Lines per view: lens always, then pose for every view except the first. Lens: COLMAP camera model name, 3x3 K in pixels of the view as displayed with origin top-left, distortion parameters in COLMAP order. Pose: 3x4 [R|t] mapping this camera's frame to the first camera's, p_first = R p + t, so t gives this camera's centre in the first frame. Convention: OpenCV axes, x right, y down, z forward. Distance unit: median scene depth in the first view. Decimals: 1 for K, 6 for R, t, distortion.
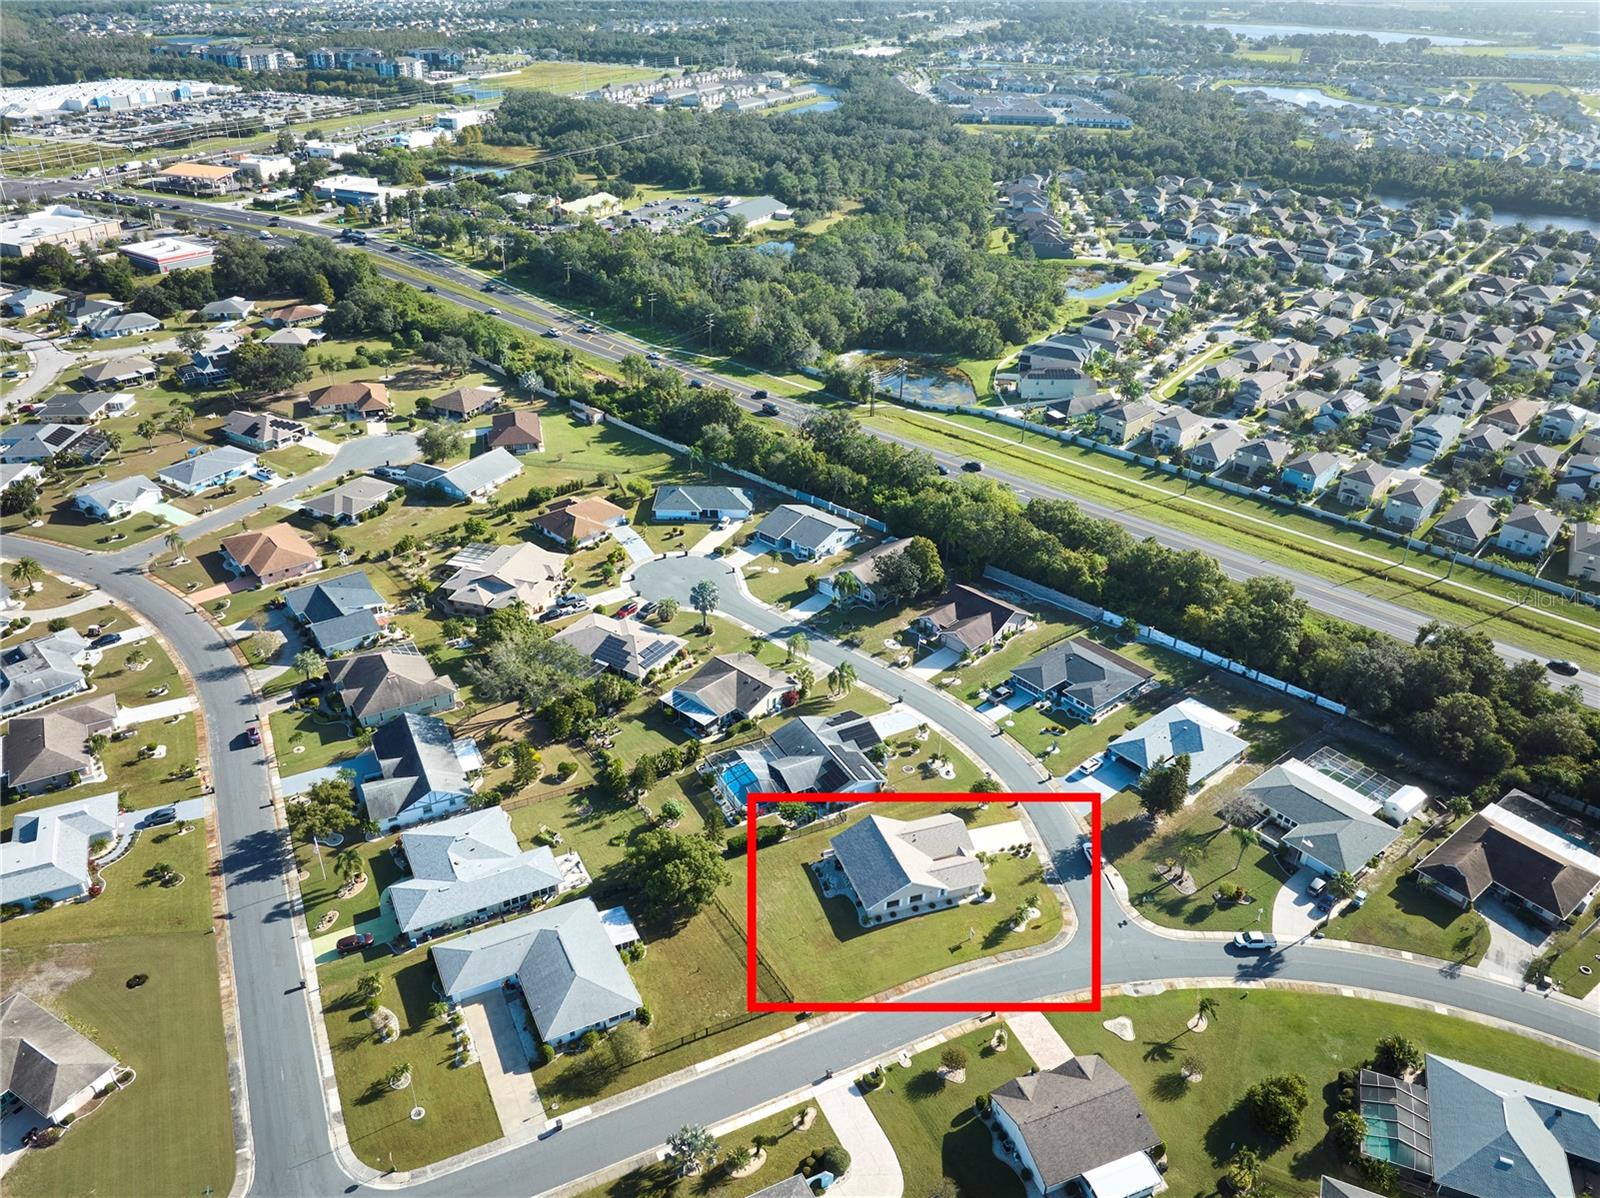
lens RADIAL K [[1160.4, 0, 800.0], [0, 1160.4, 599.0], [0, 0, 1]] dist [-0.036462, -0.003138]
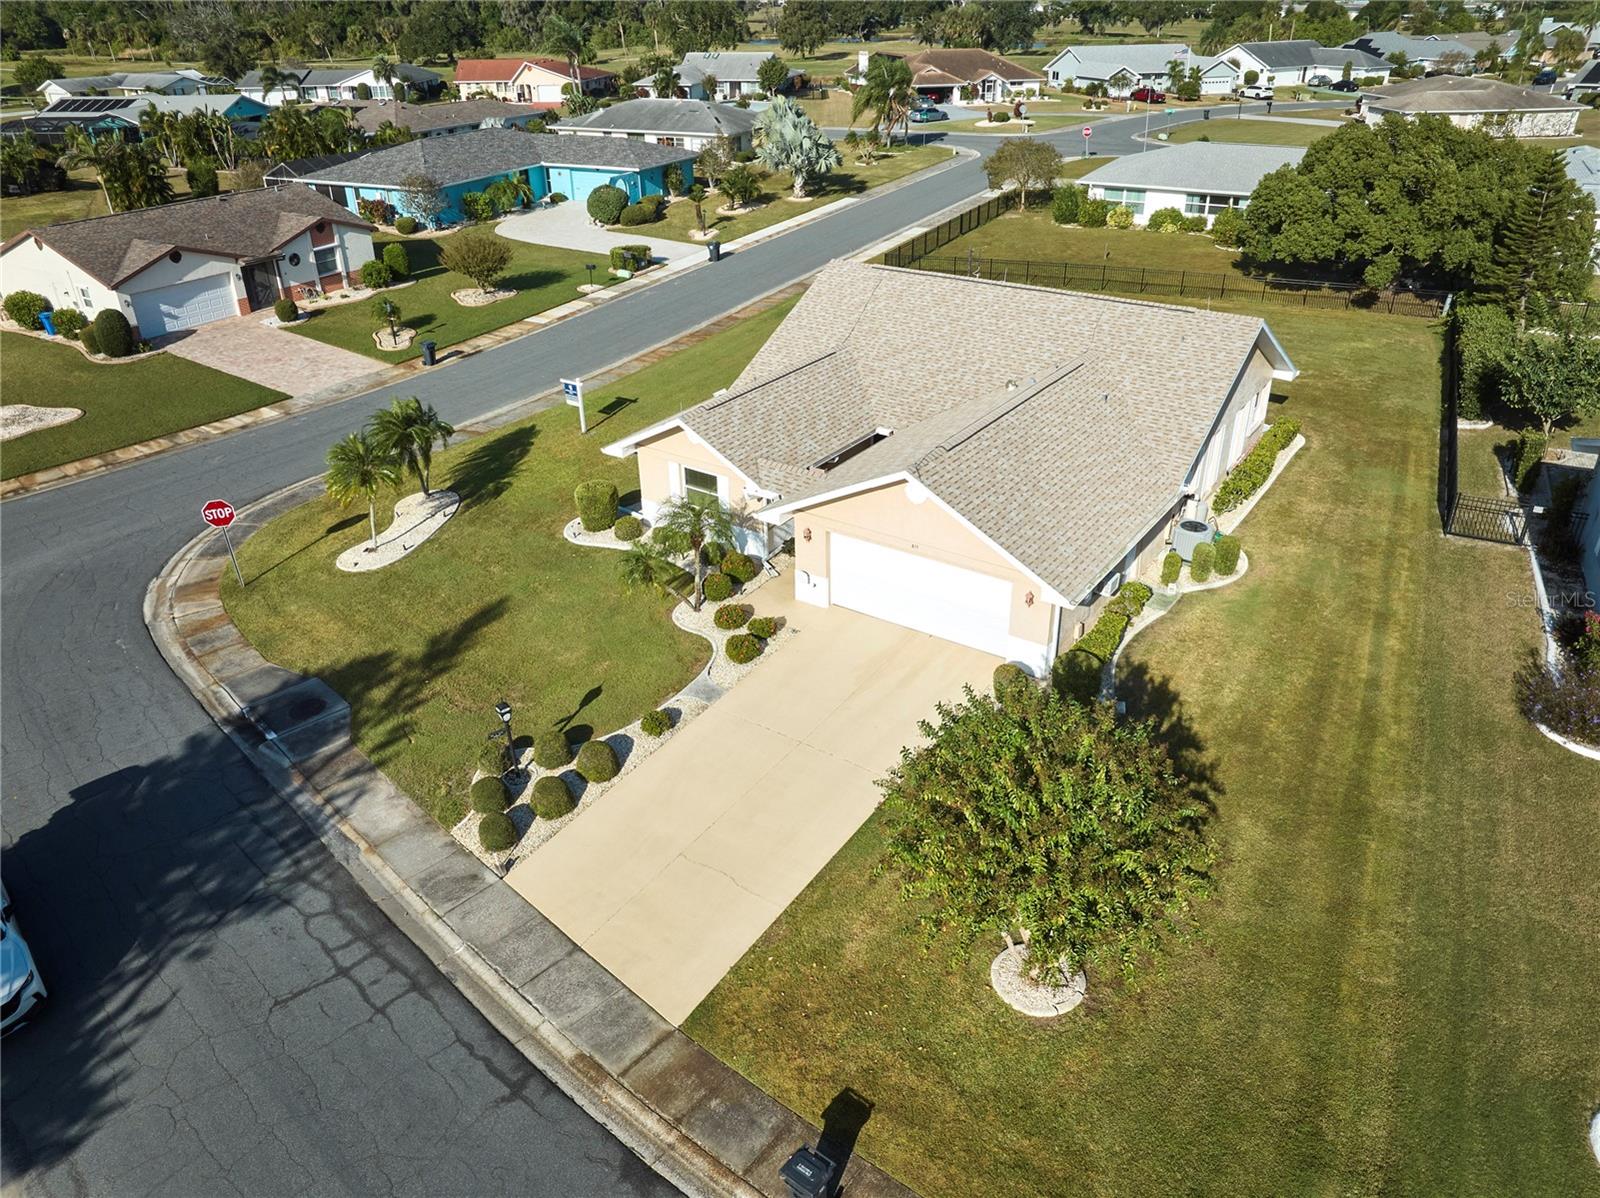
lens RADIAL K [[1126.1, 0, 805.4], [0, 1126.1, 602.4], [0, 0, 1]] dist [-0.038501, 0.001911]
pose [[-0.807384, 0.278462, -0.520183, 0.217175], [-0.292485, 0.576791, 0.762735, 0.086050], [0.512430, 0.767966, -0.384245, 0.992289]]
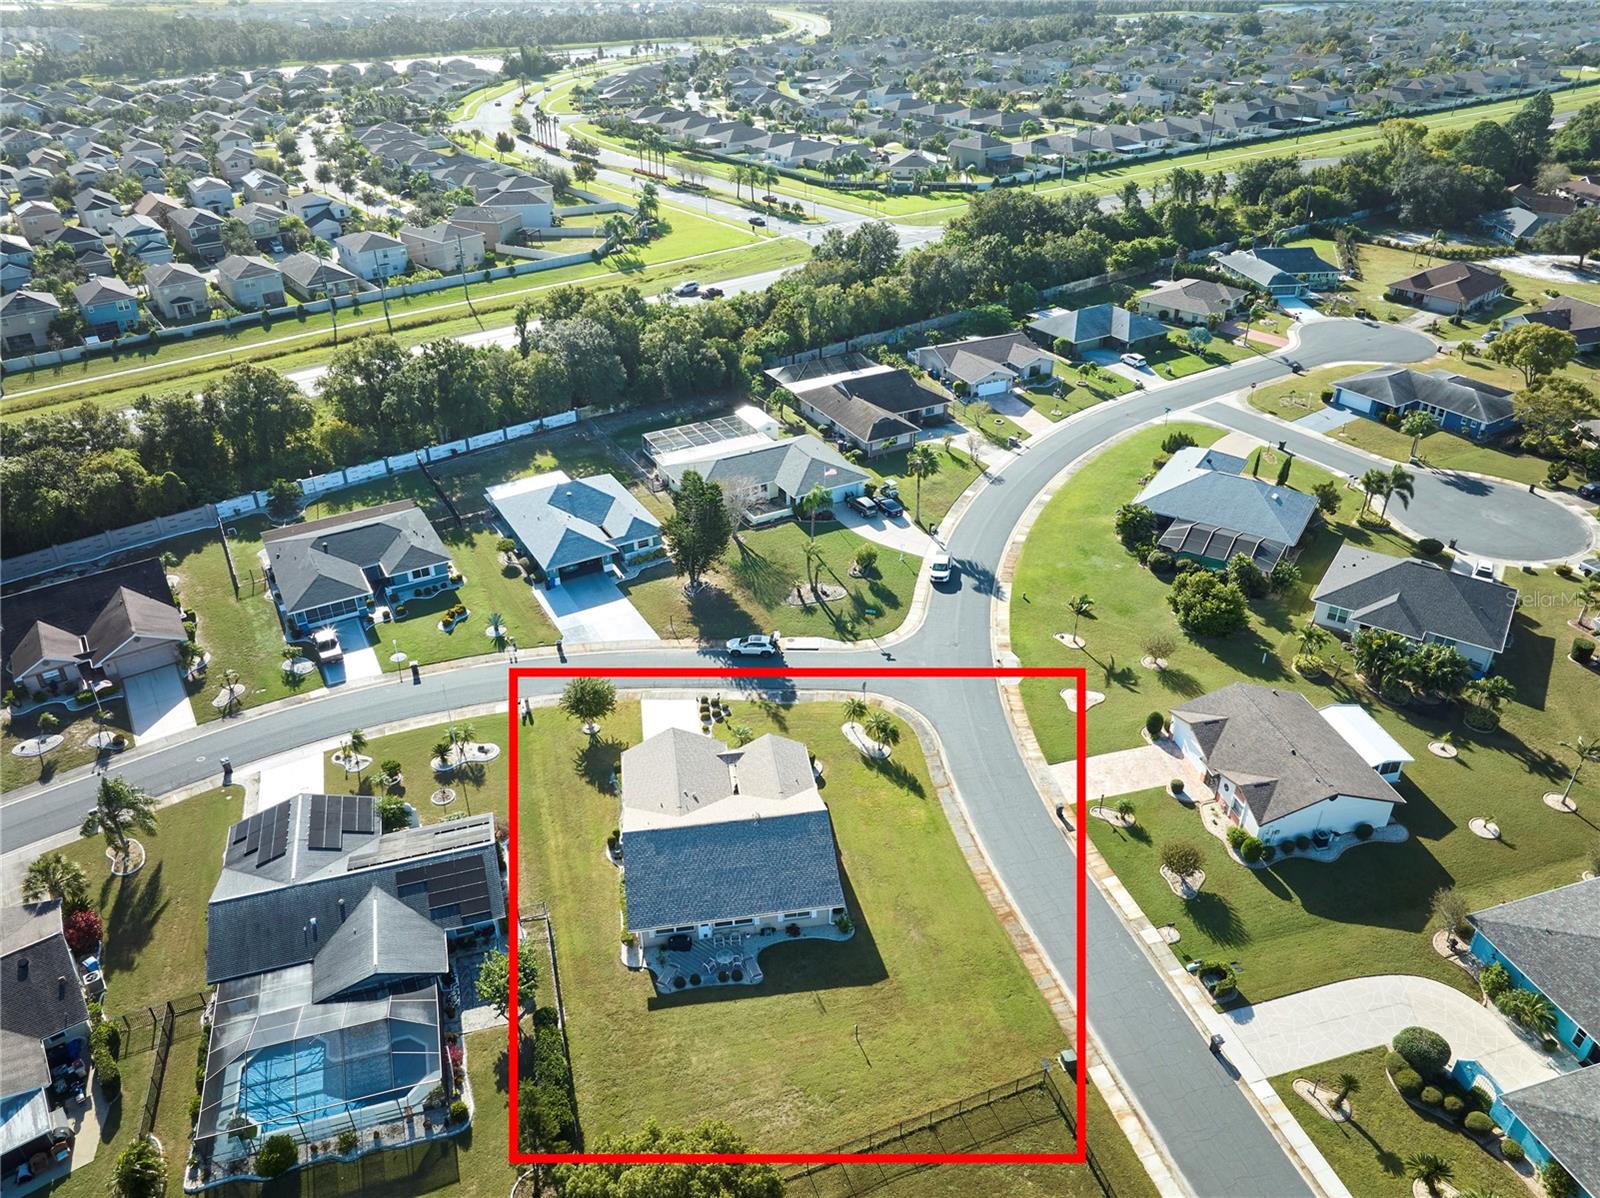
lens RADIAL K [[1126.1, 0, 805.4], [0, 1126.1, 602.4], [0, 0, 1]] dist [-0.038501, 0.001911]
pose [[0.177115, -0.528184, 0.830453, -0.245284], [0.493761, 0.777607, 0.389266, -0.030920], [-0.851370, 0.341100, 0.398522, 0.663566]]
